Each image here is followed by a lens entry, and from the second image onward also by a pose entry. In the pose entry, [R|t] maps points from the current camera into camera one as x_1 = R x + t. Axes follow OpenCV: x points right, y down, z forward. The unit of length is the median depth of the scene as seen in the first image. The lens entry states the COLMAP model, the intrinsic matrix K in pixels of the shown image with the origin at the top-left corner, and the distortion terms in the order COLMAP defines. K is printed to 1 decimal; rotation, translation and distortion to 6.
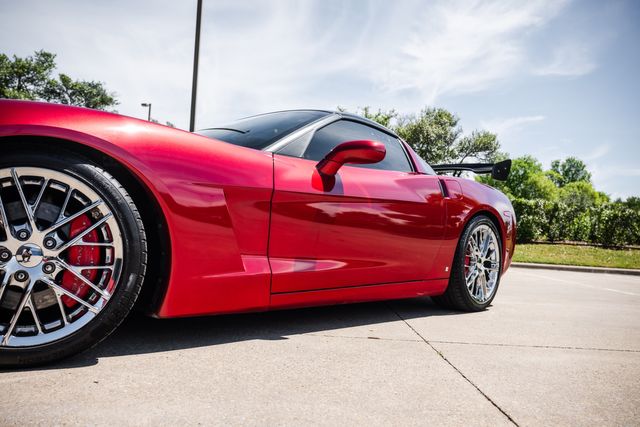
lens RADIAL K [[480.7, 0, 321.7], [0, 480.7, 222.3], [0, 0, 1]] dist [-0.051685, 0.003336]
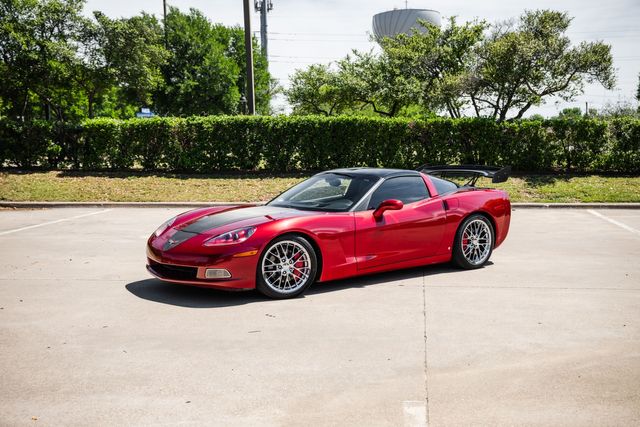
lens RADIAL K [[741.8, 0, 320.0], [0, 741.8, 213.5], [0, 0, 1]] dist [0.074559, 0.052159]
pose [[0.987769, -0.059085, -0.144295, 0.170715], [0.076540, 0.989991, 0.118574, -0.377947], [0.135845, -0.128168, 0.982405, -1.711218]]
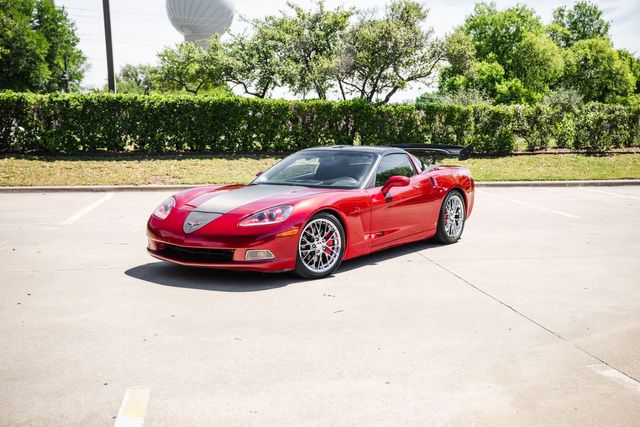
lens RADIAL K [[741.8, 0, 320.0], [0, 741.8, 213.5], [0, 0, 1]] dist [0.074559, 0.052159]
pose [[0.988806, -0.079133, 0.126494, -0.514009], [0.058859, 0.985896, 0.156665, -0.394794], [-0.137107, -0.147466, 0.979518, -1.666819]]
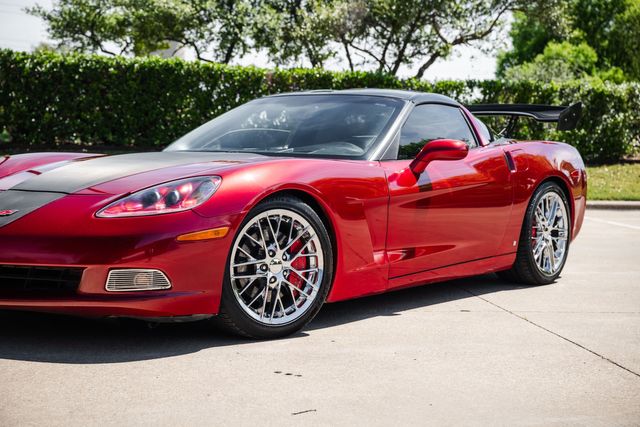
lens RADIAL K [[1043.6, 0, 320.0], [0, 1043.6, 213.5], [0, 0, 1]] dist [0.339017, 0.061528]
pose [[0.990333, -0.052838, 0.128253, -0.371767], [0.039532, 0.993775, 0.104159, -0.185933], [-0.132958, -0.098082, 0.986257, -0.980812]]
